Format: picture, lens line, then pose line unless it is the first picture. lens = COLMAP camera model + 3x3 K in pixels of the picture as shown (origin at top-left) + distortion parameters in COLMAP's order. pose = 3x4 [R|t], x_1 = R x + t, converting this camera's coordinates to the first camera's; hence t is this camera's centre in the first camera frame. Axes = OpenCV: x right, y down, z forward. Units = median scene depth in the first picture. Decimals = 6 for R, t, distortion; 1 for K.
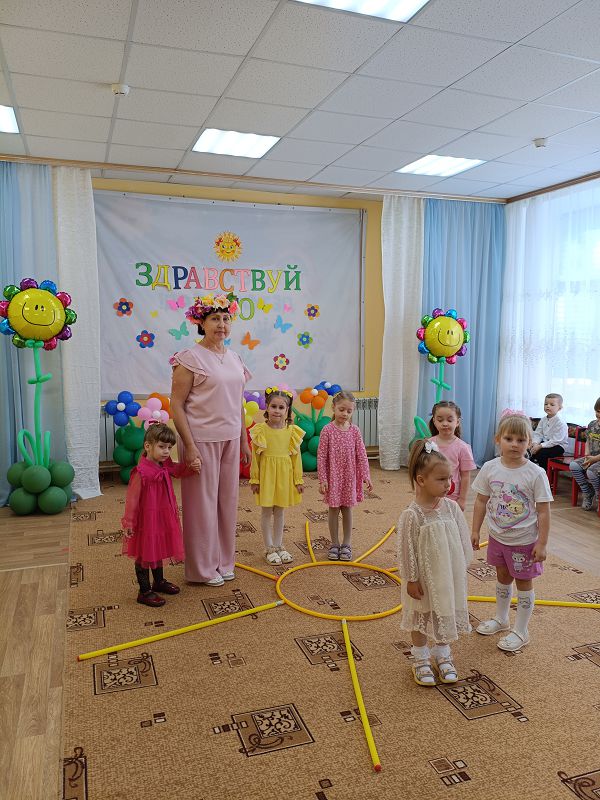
lens RADIAL K [[612.2, 0, 302.7], [0, 612.2, 397.9], [0, 0, 1]] dist [0.106240, -0.234362]
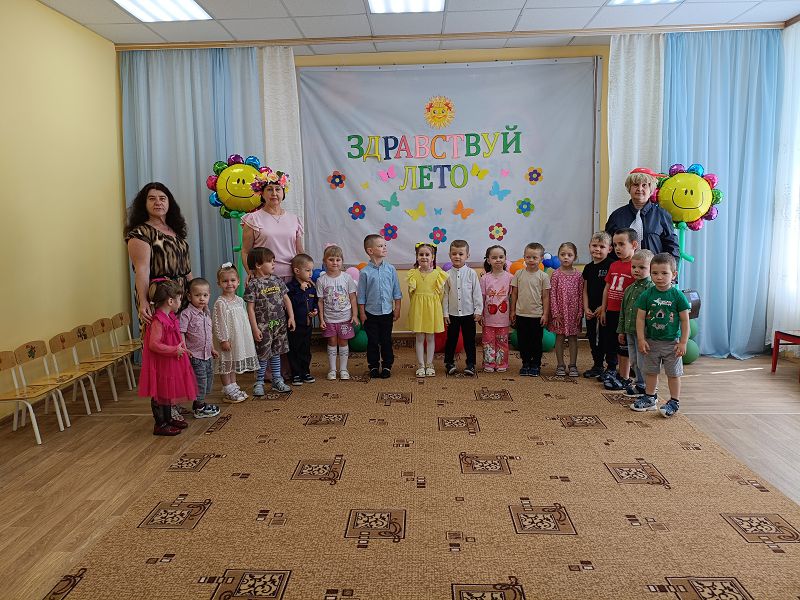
lens RADIAL K [[612.2, 0, 396.8], [0, 612.2, 300.9], [0, 0, 1]] dist [0.106240, -0.234362]
pose [[0.924475, 0.028430, -0.380180, 0.195852], [-0.015881, 0.999222, 0.036105, 0.016416], [0.380911, -0.027340, 0.924207, 0.077050]]
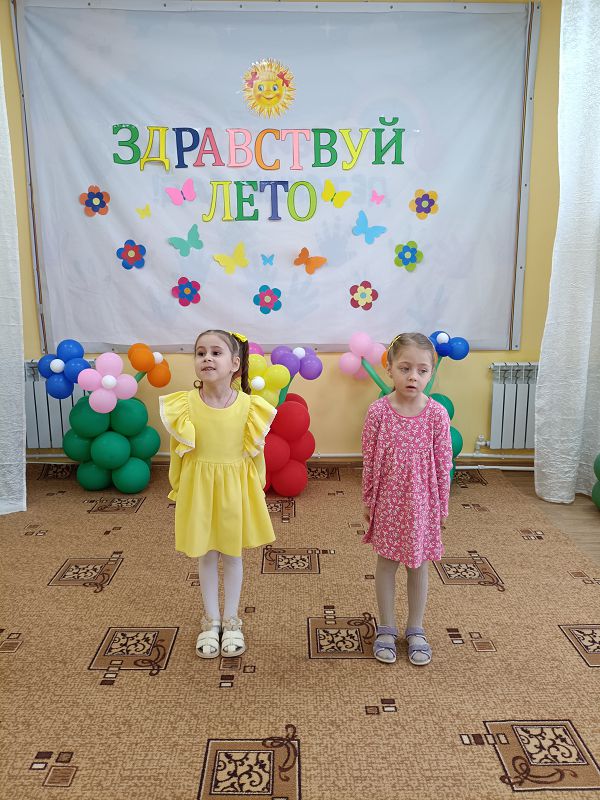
lens RADIAL K [[612.2, 0, 302.7], [0, 612.2, 397.9], [0, 0, 1]] dist [0.106240, -0.234362]
pose [[0.947278, 0.058269, -0.315069, 0.106329], [-0.030020, 0.995140, 0.093785, -0.016171], [0.319002, -0.079382, 0.944424, 0.458119]]
